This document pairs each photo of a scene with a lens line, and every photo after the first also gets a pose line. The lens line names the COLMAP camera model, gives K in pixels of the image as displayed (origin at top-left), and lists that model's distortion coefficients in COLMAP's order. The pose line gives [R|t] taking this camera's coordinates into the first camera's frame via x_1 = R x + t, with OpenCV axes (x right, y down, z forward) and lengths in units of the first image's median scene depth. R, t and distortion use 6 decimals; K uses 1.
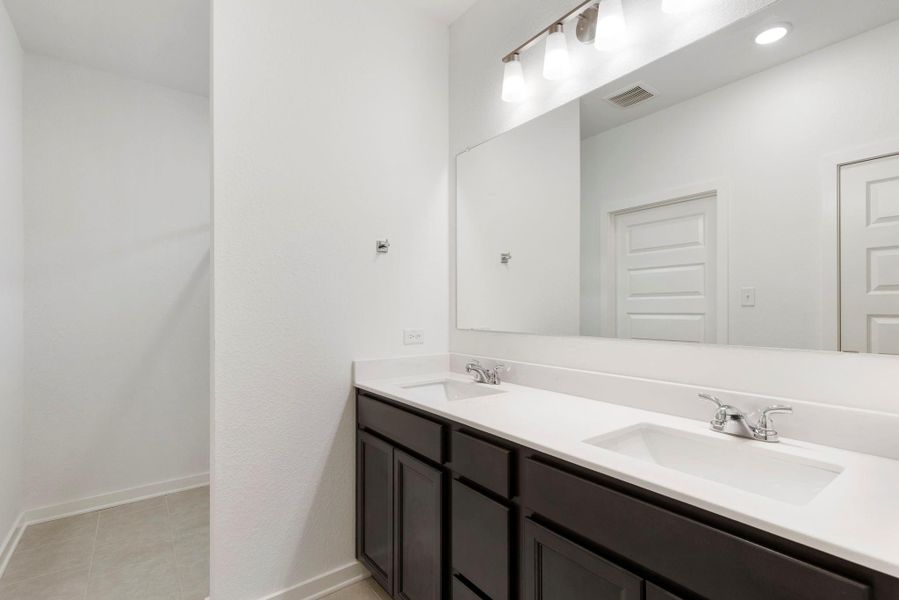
lens RADIAL K [[432.0, 0, 451.7], [0, 432.0, 304.6], [0, 0, 1]] dist [0.005875, -0.000130]
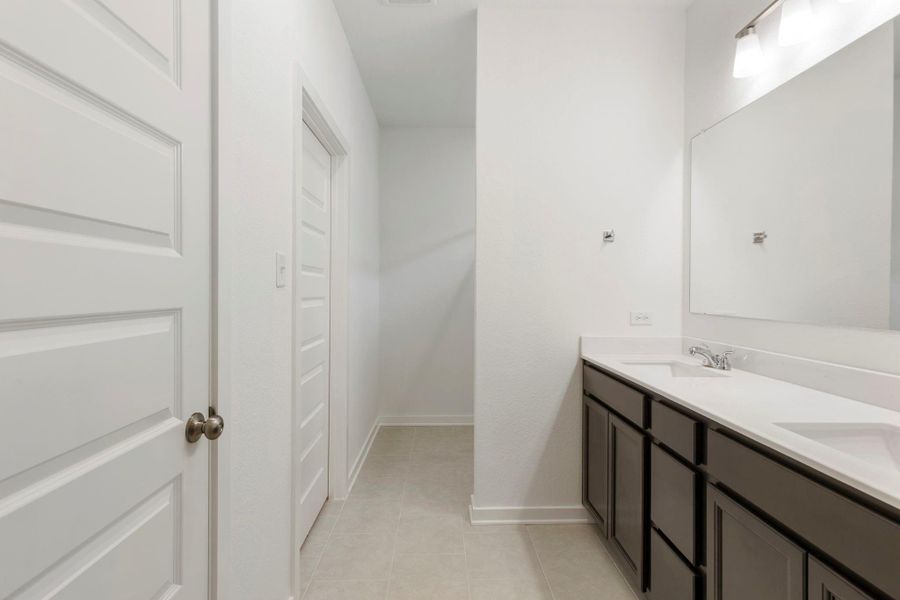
lens RADIAL K [[432.5, 0, 449.3], [0, 432.5, 292.8], [0, 0, 1]] dist [0.005875, -0.000130]
pose [[0.816909, 0.011550, -0.576651, 0.158807], [-0.004088, 0.999890, 0.014235, -0.002431], [0.576753, -0.009271, 0.816866, -0.166919]]
